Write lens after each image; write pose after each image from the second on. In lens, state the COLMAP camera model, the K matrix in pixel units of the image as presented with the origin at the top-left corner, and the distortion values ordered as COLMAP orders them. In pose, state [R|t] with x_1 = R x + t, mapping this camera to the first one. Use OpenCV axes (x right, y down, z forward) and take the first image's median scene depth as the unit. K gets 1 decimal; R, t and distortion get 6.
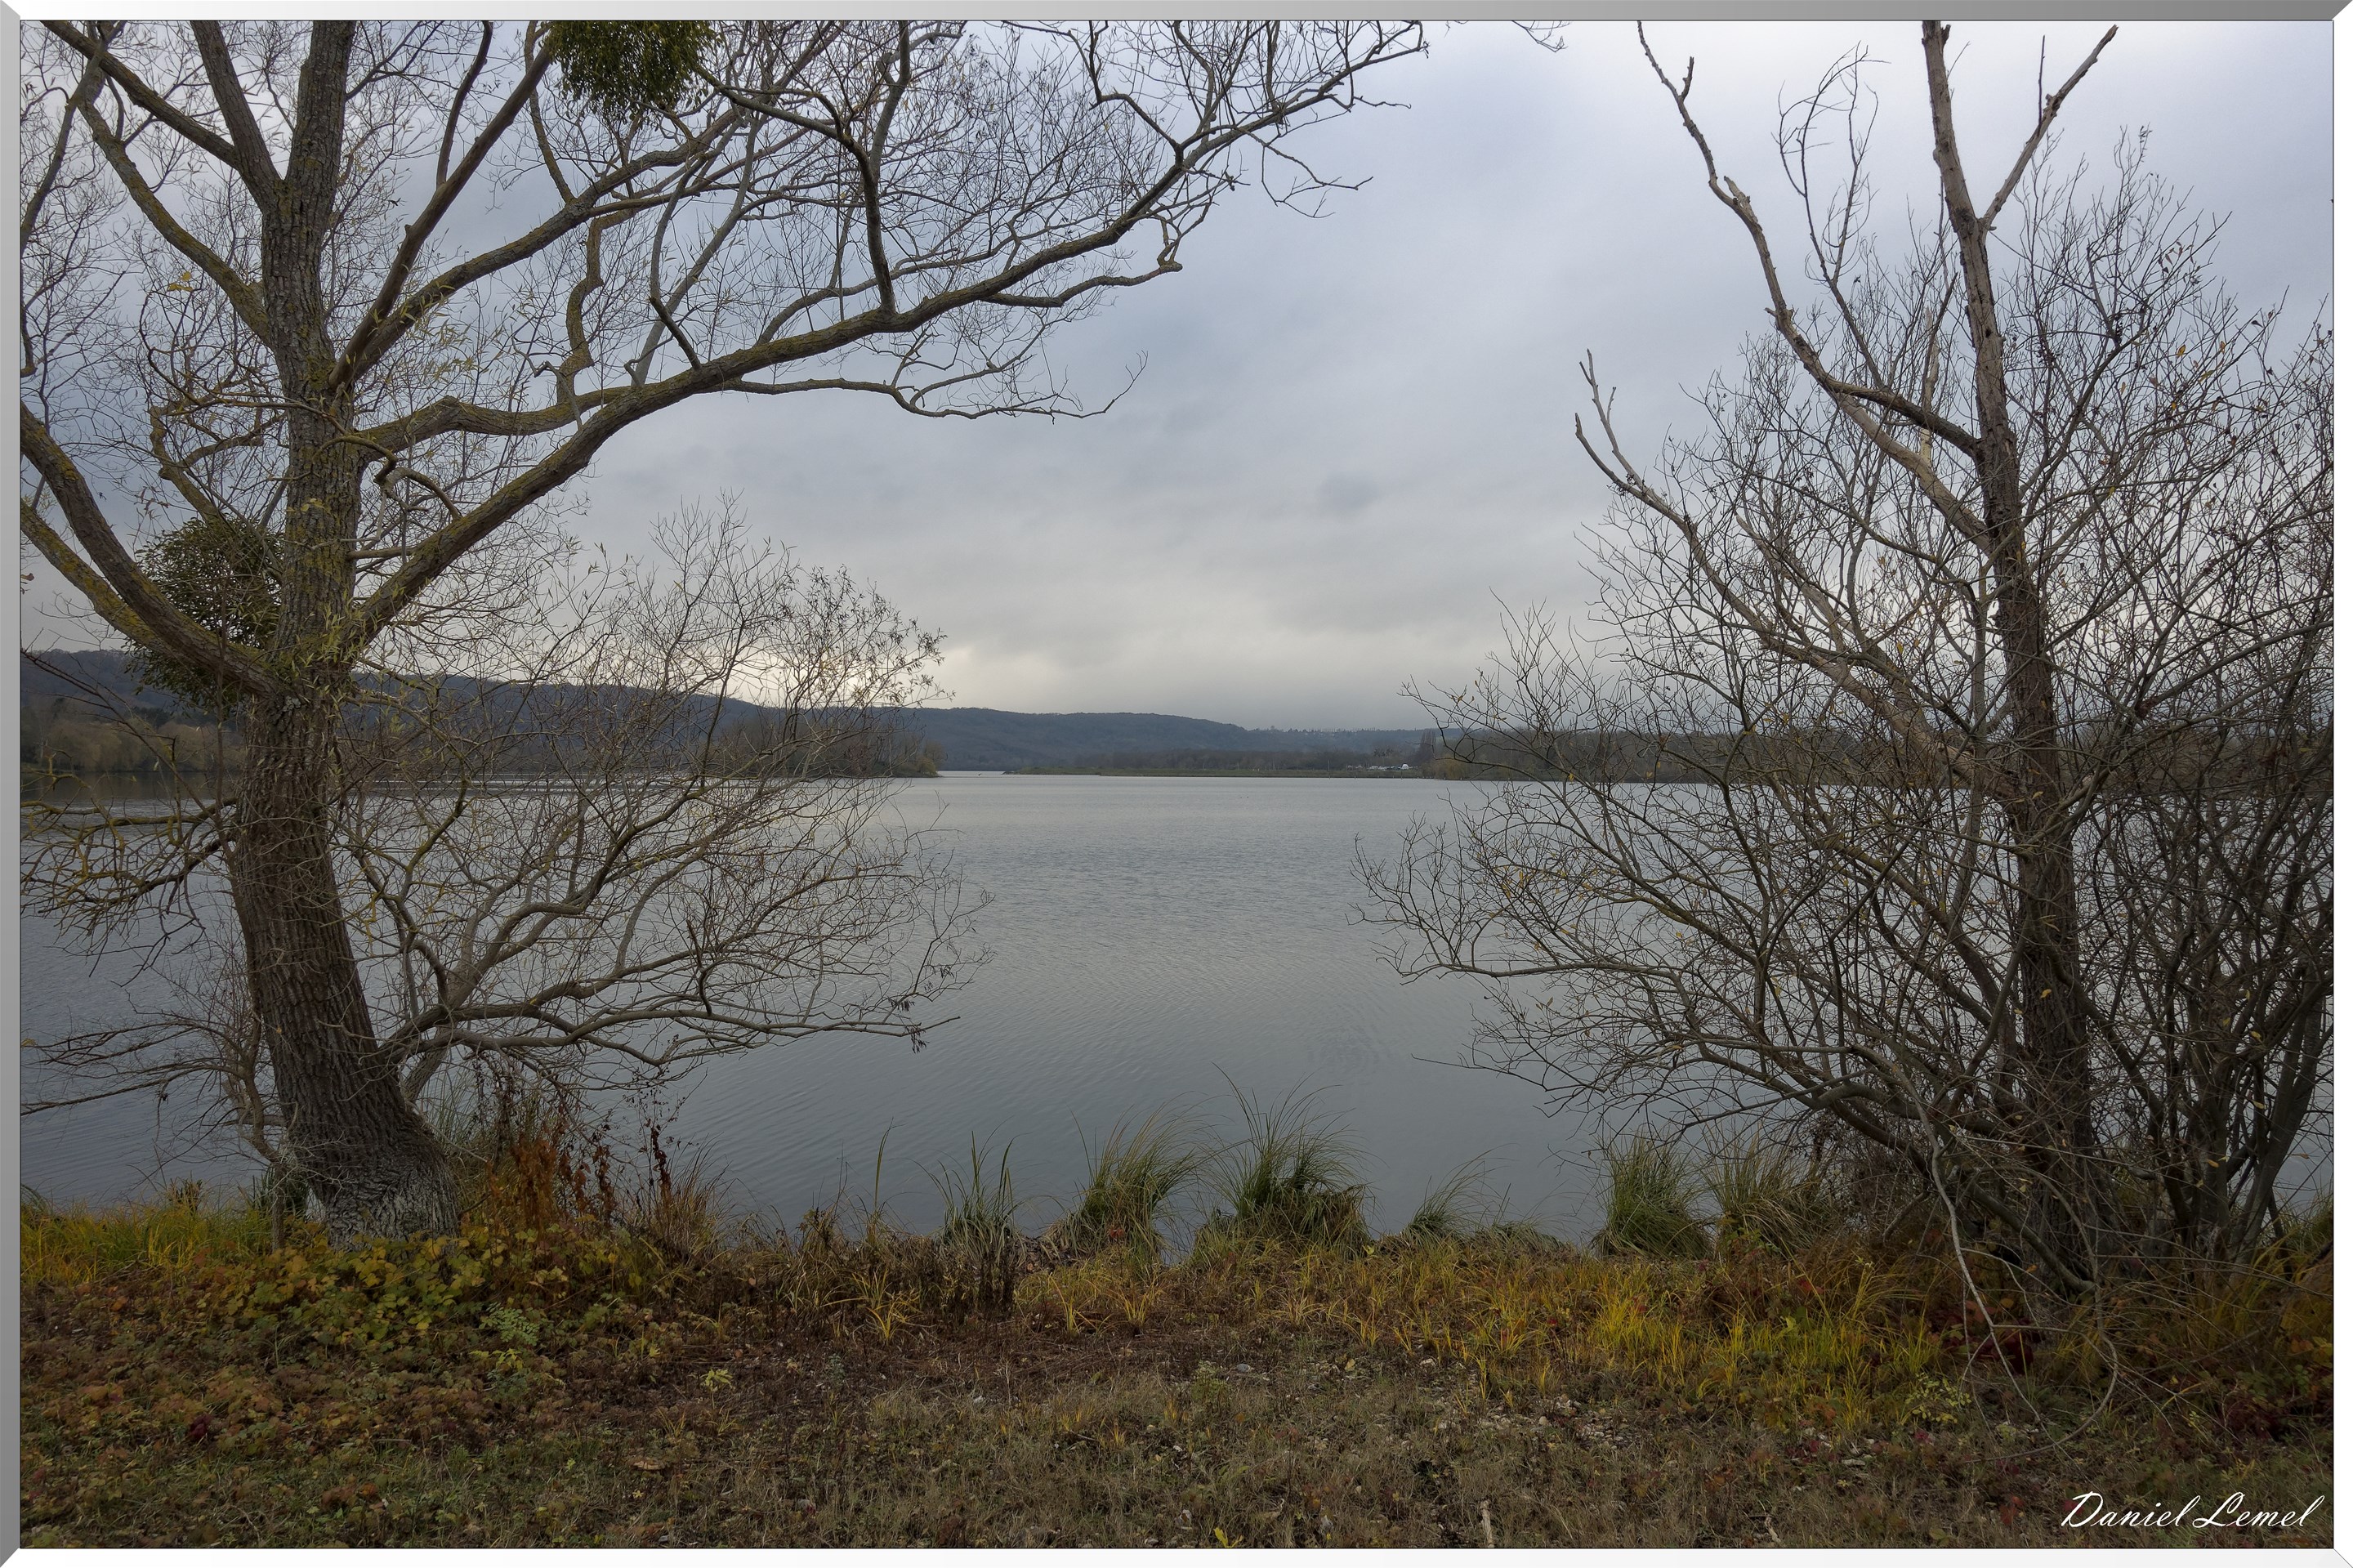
lens RADIAL K [[950.3, 0, 1176.5], [0, 950.3, 784.0], [0, 0, 1]] dist [-0.001292, 0.002491]
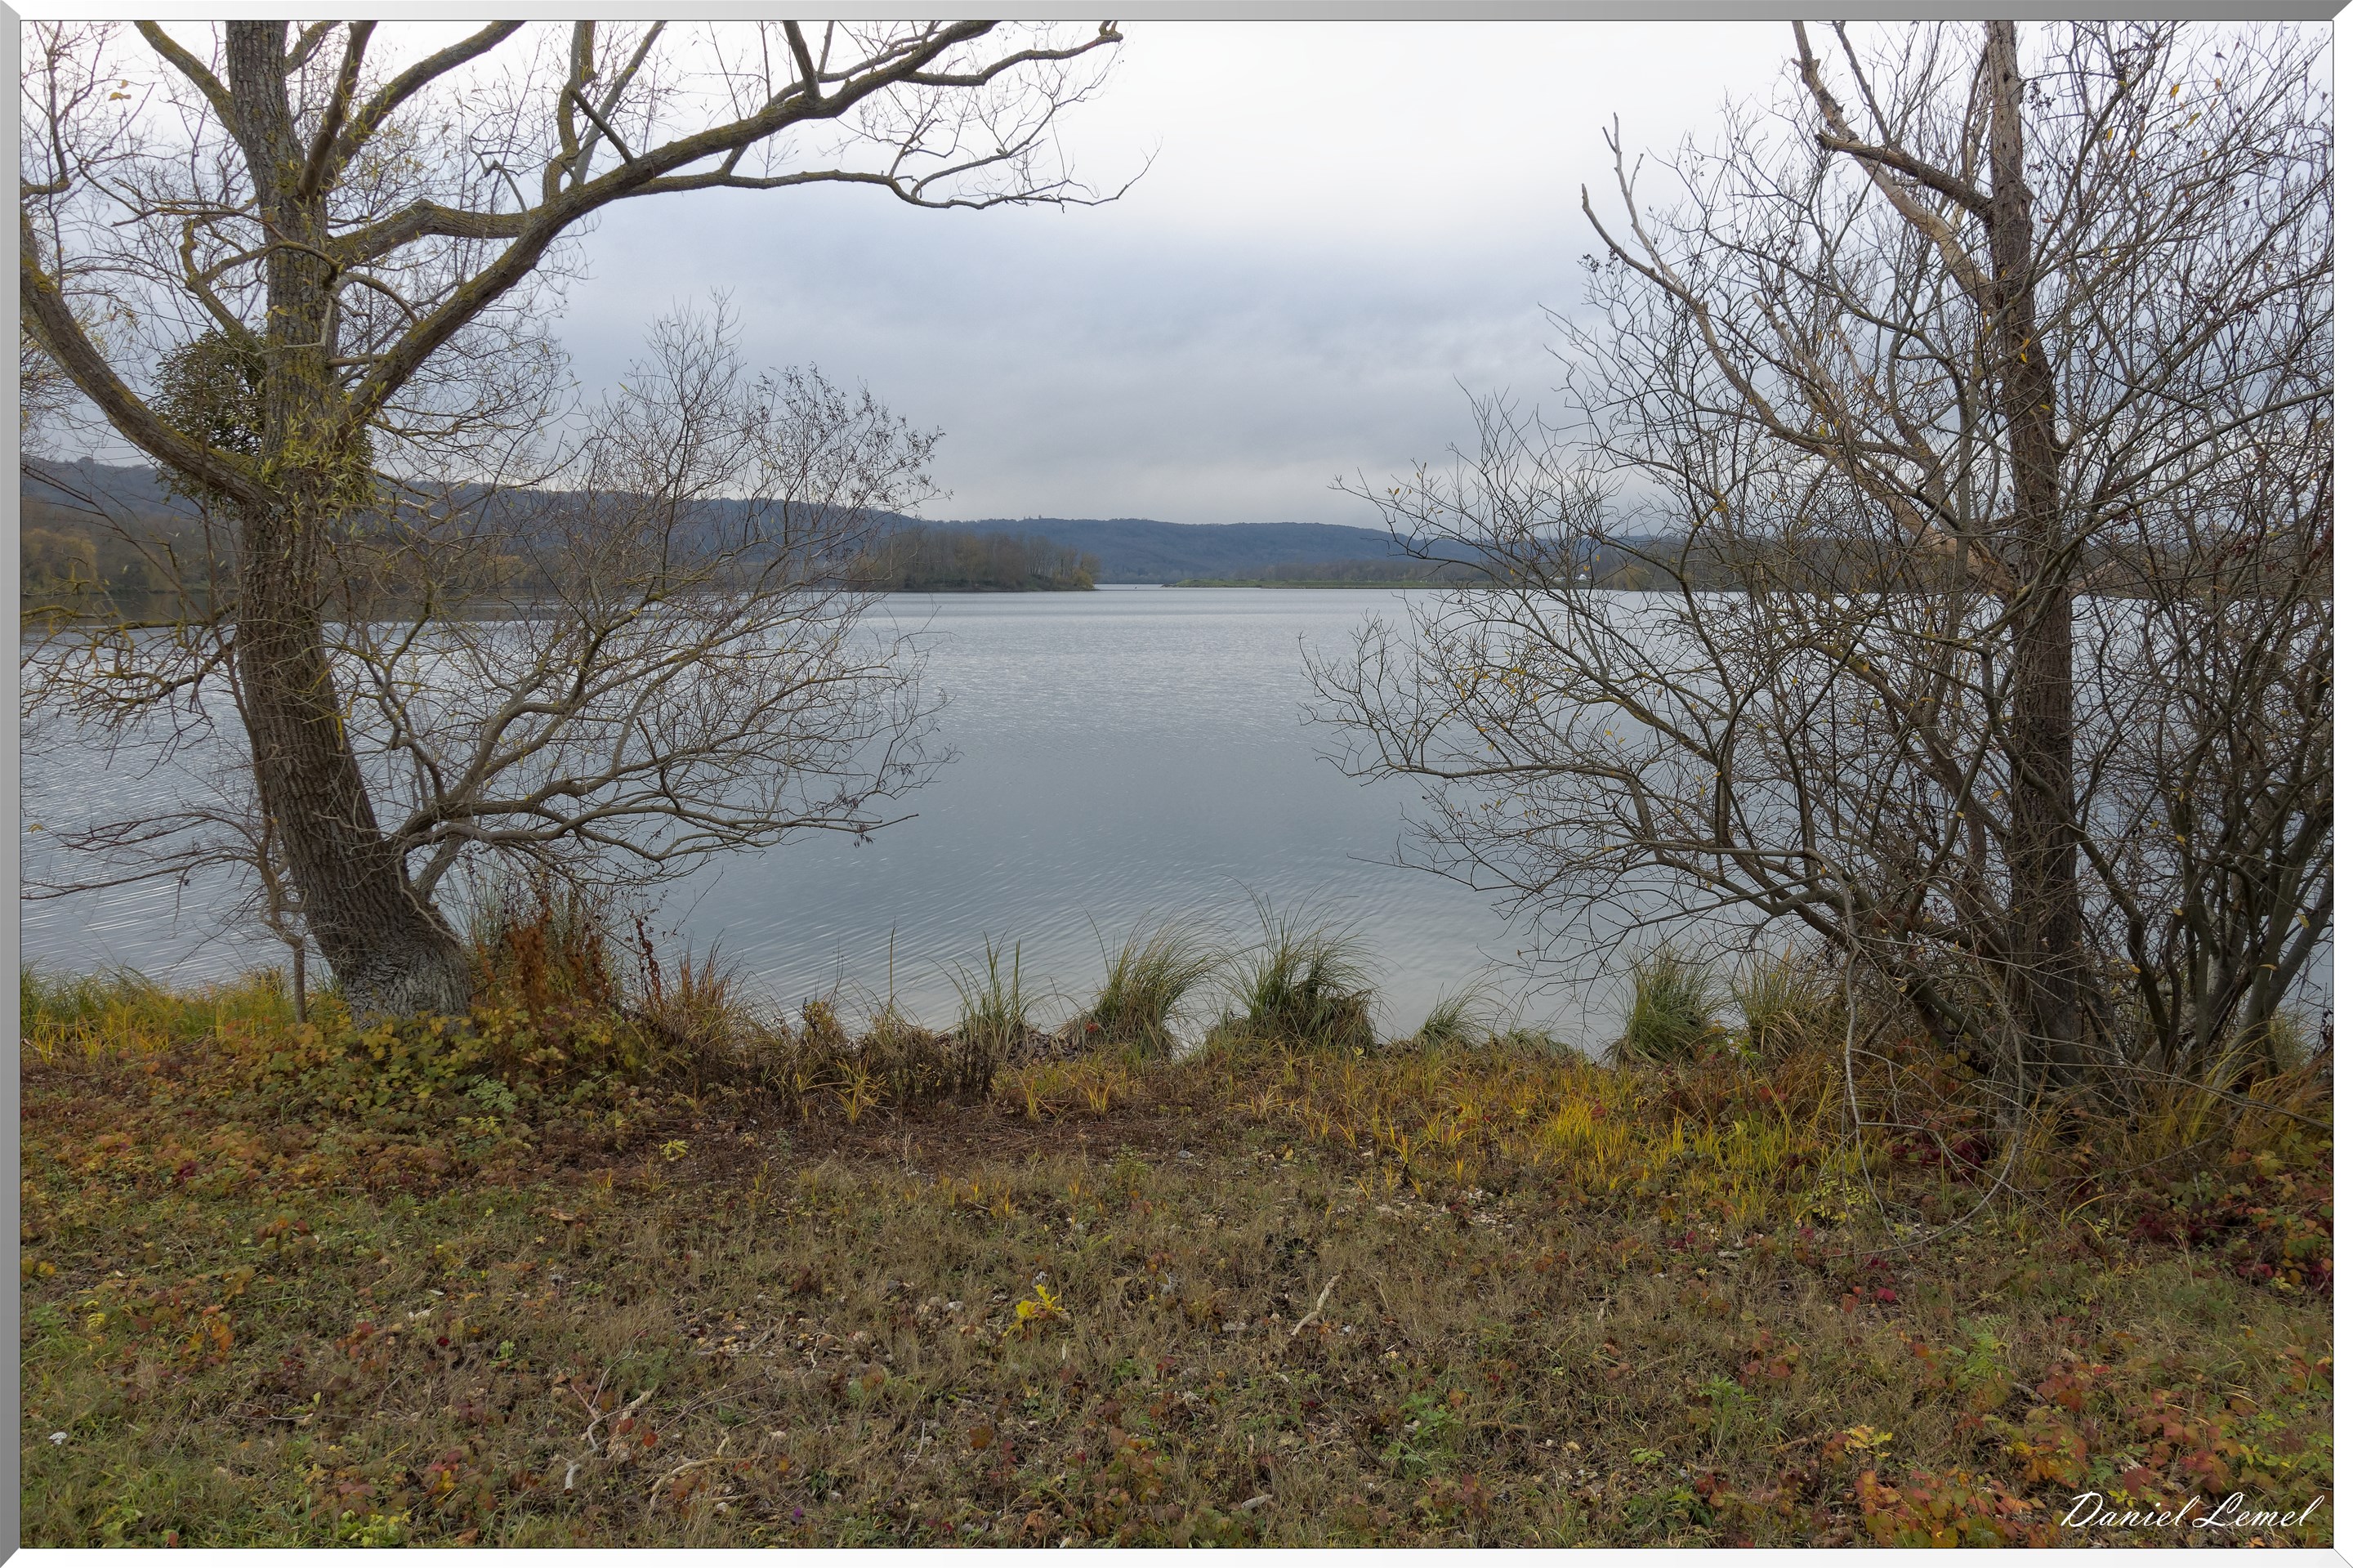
lens RADIAL K [[973.4, 0, 1178.1], [0, 973.4, 655.1], [0, 0, 1]] dist [0.003408, 0.000489]
pose [[0.998199, -0.001284, -0.059970, 0.106063], [0.005252, 0.997802, 0.066061, 0.007613], [0.059753, -0.066257, 0.996012, -0.007615]]
